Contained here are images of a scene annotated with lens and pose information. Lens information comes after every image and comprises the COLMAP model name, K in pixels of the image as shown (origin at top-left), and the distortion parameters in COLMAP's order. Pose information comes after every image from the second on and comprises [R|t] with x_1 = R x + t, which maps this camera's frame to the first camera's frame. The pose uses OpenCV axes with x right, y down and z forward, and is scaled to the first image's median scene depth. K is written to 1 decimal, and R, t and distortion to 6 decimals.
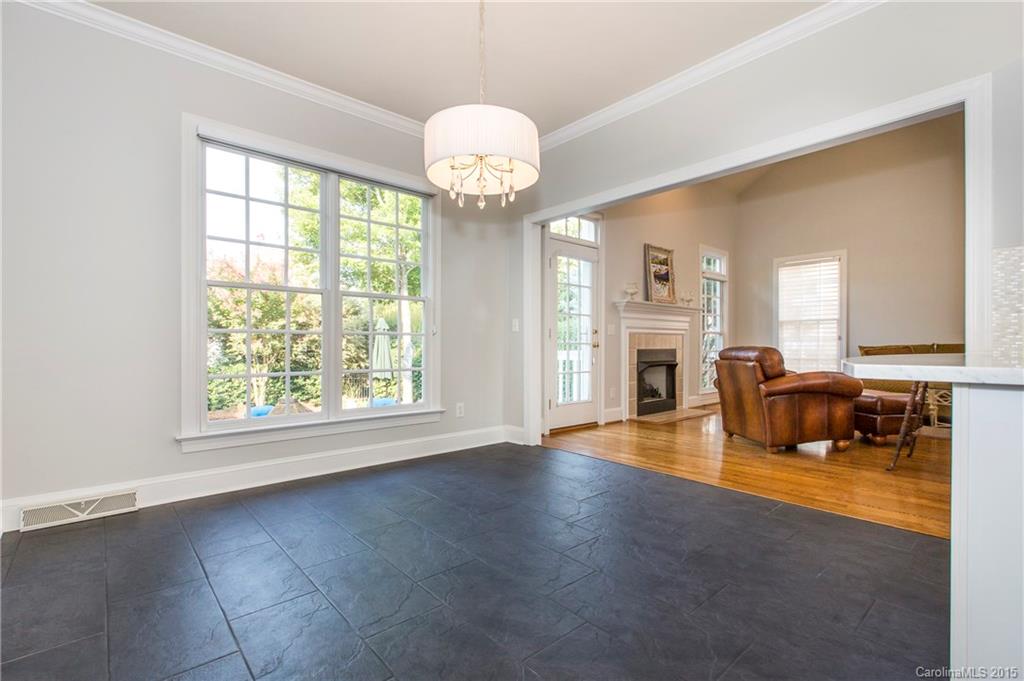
lens RADIAL K [[458.4, 0, 510.7], [0, 458.4, 345.7], [0, 0, 1]] dist [-0.001829, -0.000126]
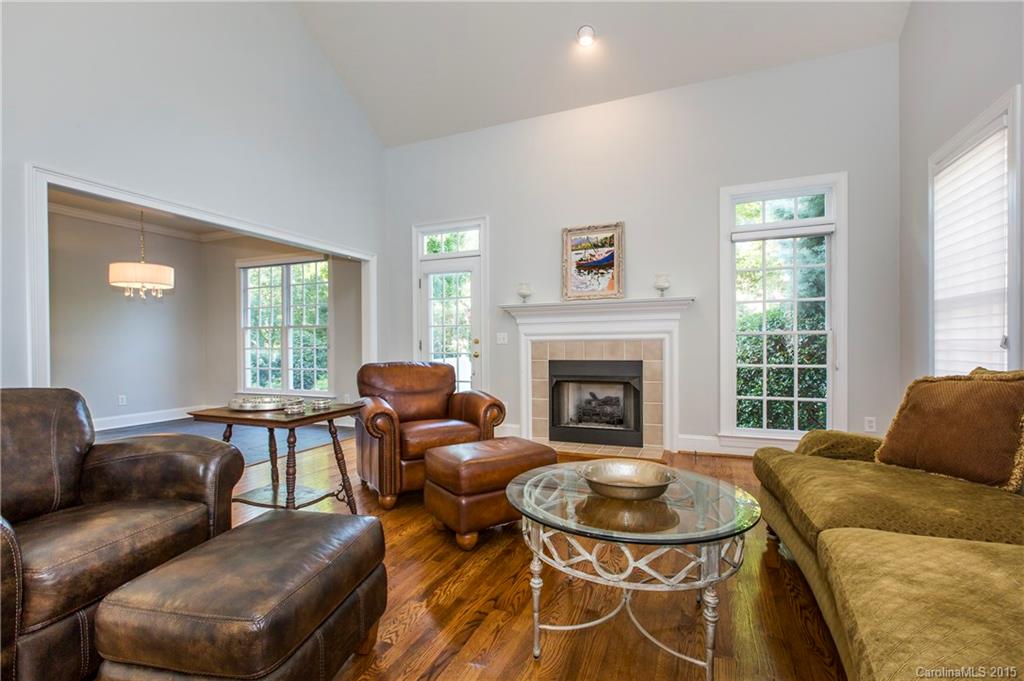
lens RADIAL K [[458.4, 0, 510.7], [0, 458.4, 345.7], [0, 0, 1]] dist [-0.001829, -0.000126]
pose [[0.427131, -0.001798, -0.904188, 0.953799], [0.003526, 0.999994, -0.000323, -0.017634], [0.904183, -0.003050, 0.427134, 0.558099]]
